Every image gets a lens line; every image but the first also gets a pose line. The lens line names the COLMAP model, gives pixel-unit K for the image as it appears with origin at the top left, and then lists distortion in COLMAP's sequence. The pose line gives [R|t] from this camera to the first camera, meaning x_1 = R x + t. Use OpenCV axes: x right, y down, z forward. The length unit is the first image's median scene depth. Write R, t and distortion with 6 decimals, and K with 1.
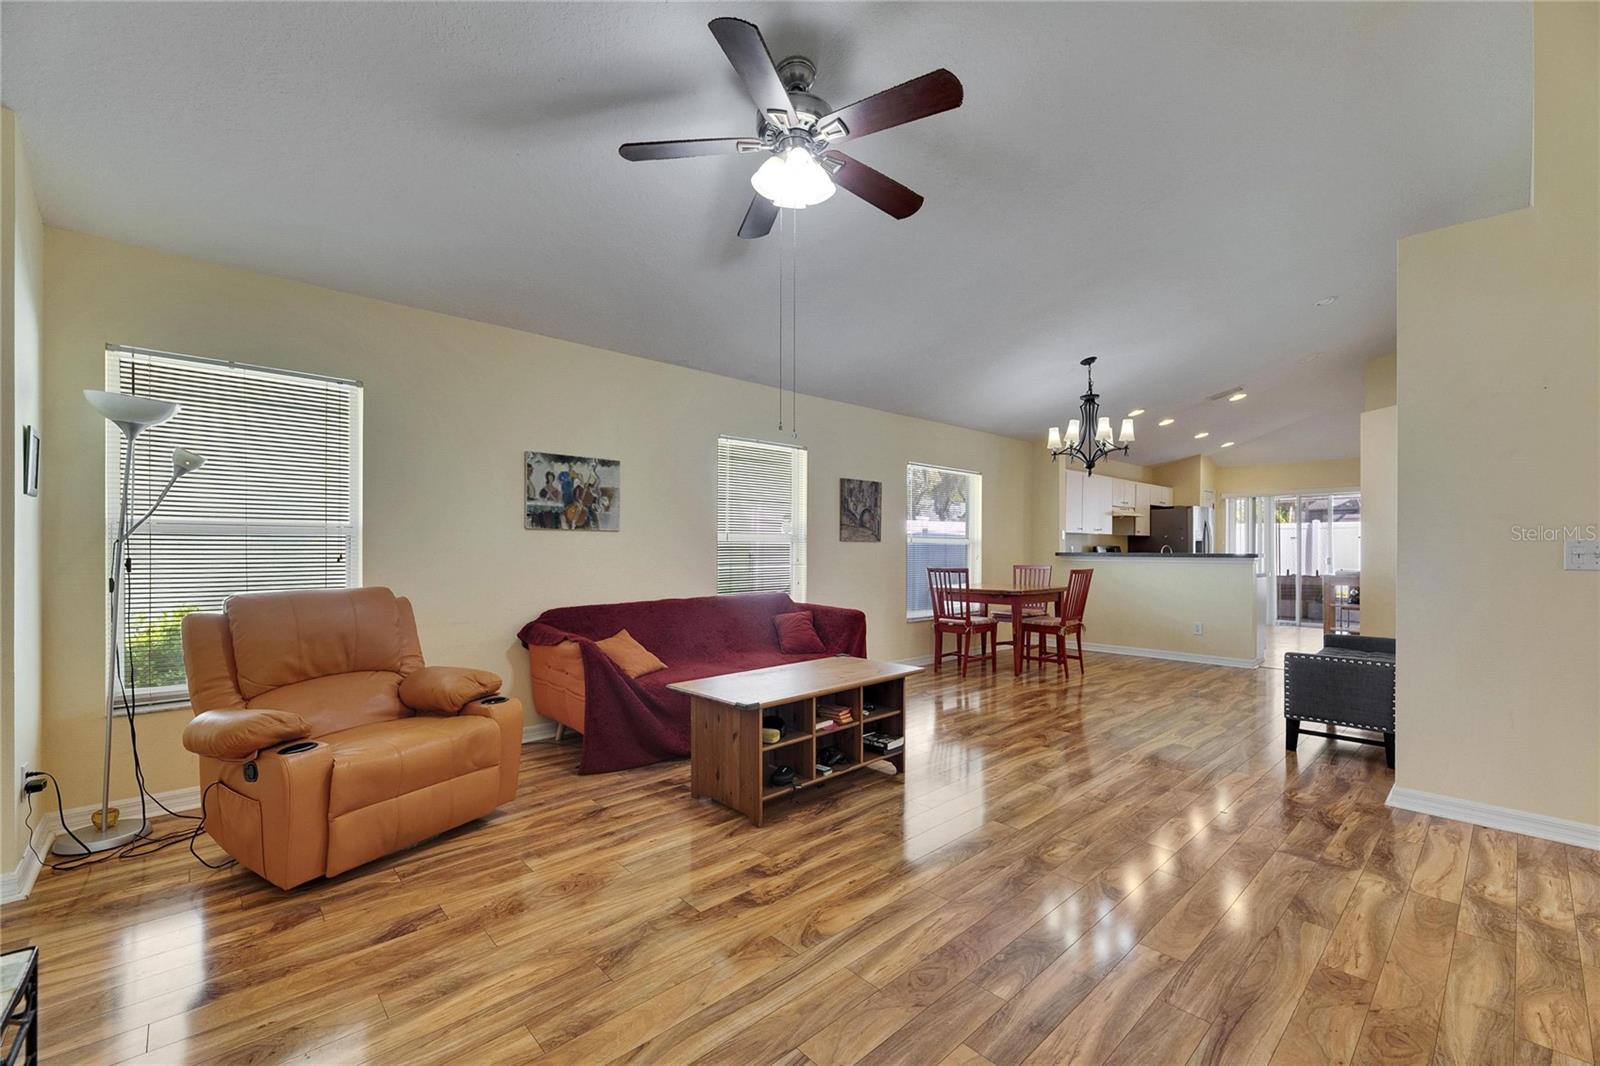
lens RADIAL K [[656.4, 0, 805.4], [0, 656.4, 552.9], [0, 0, 1]] dist [0.005072, -0.000089]
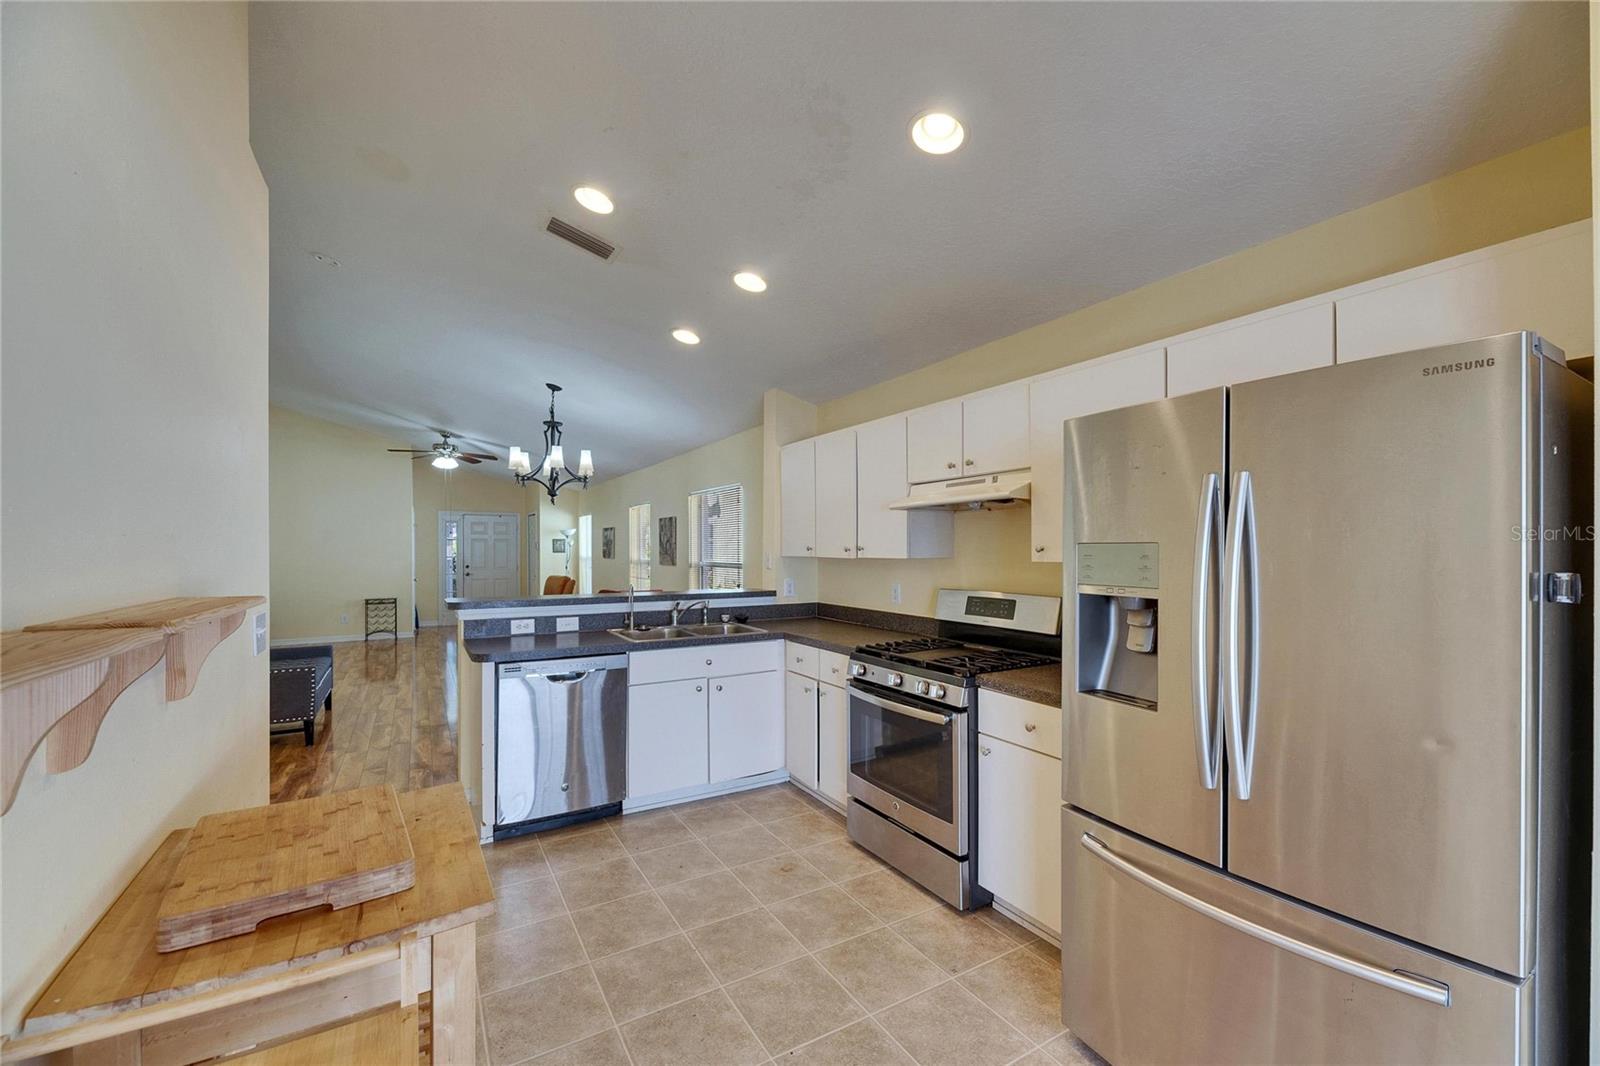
lens RADIAL K [[646.1, 0, 802.0], [0, 646.1, 552.1], [0, 0, 1]] dist [0.013606, -0.005713]
pose [[-0.205930, 0.000591, -0.978567, 1.258934], [-0.008444, 0.999962, 0.002381, -0.048403], [0.978530, 0.008754, -0.205917, 1.510860]]
